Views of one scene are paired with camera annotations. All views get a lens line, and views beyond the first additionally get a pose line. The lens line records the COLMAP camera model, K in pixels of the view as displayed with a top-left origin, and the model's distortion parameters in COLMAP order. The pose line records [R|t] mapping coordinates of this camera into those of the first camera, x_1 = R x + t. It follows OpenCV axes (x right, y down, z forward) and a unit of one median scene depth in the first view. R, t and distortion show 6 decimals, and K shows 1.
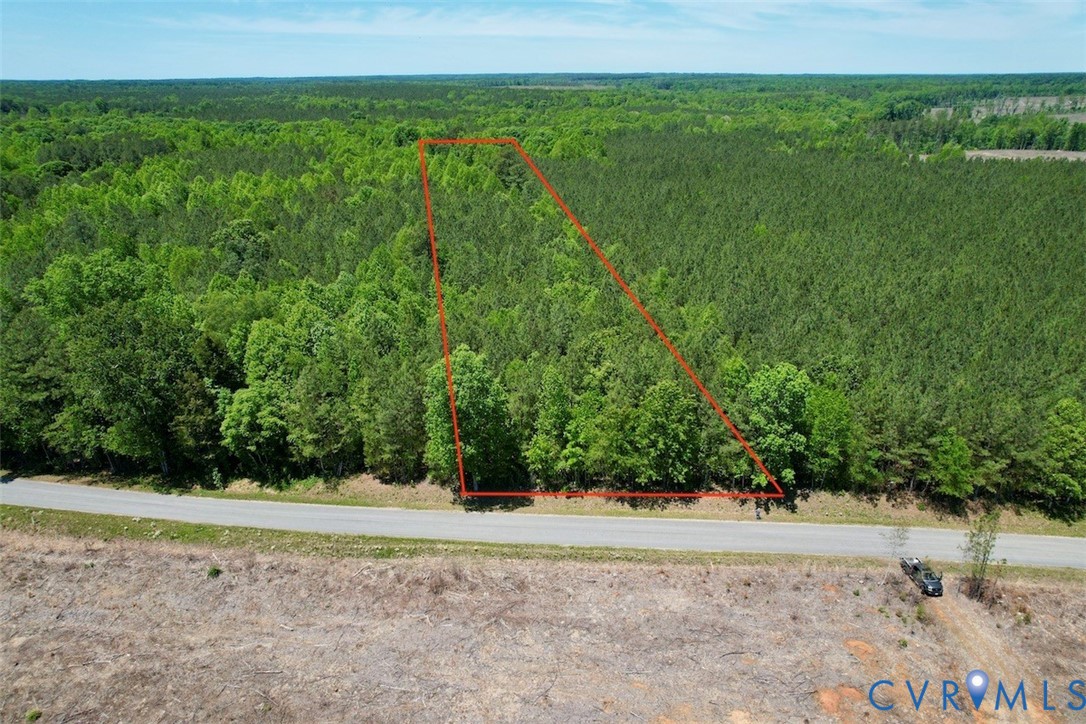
lens RADIAL K [[676.7, 0, 543.0], [0, 676.7, 362.0], [0, 0, 1]] dist [0.000597, 0.000460]
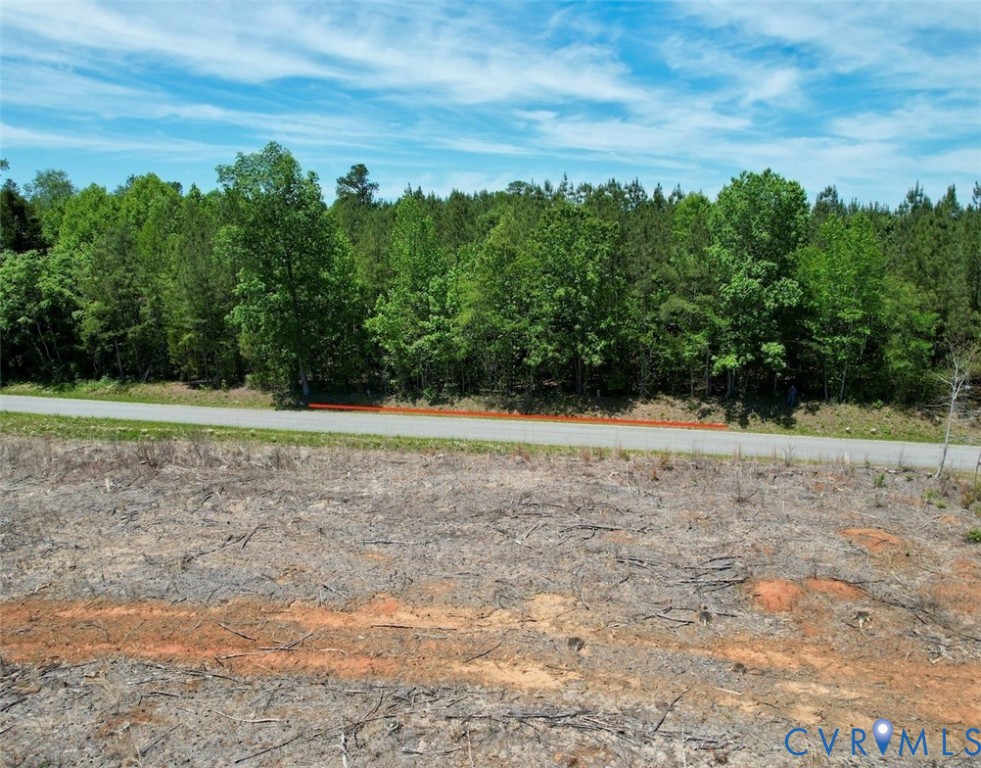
lens RADIAL K [[714.4, 0, 490.5], [0, 714.4, 384.0], [0, 0, 1]] dist [-0.077450, 0.084782]
pose [[0.985034, 0.034078, -0.168955, 0.217054], [-0.065669, 0.980524, -0.185093, 0.316912], [0.159357, 0.193418, 0.968088, 0.355811]]
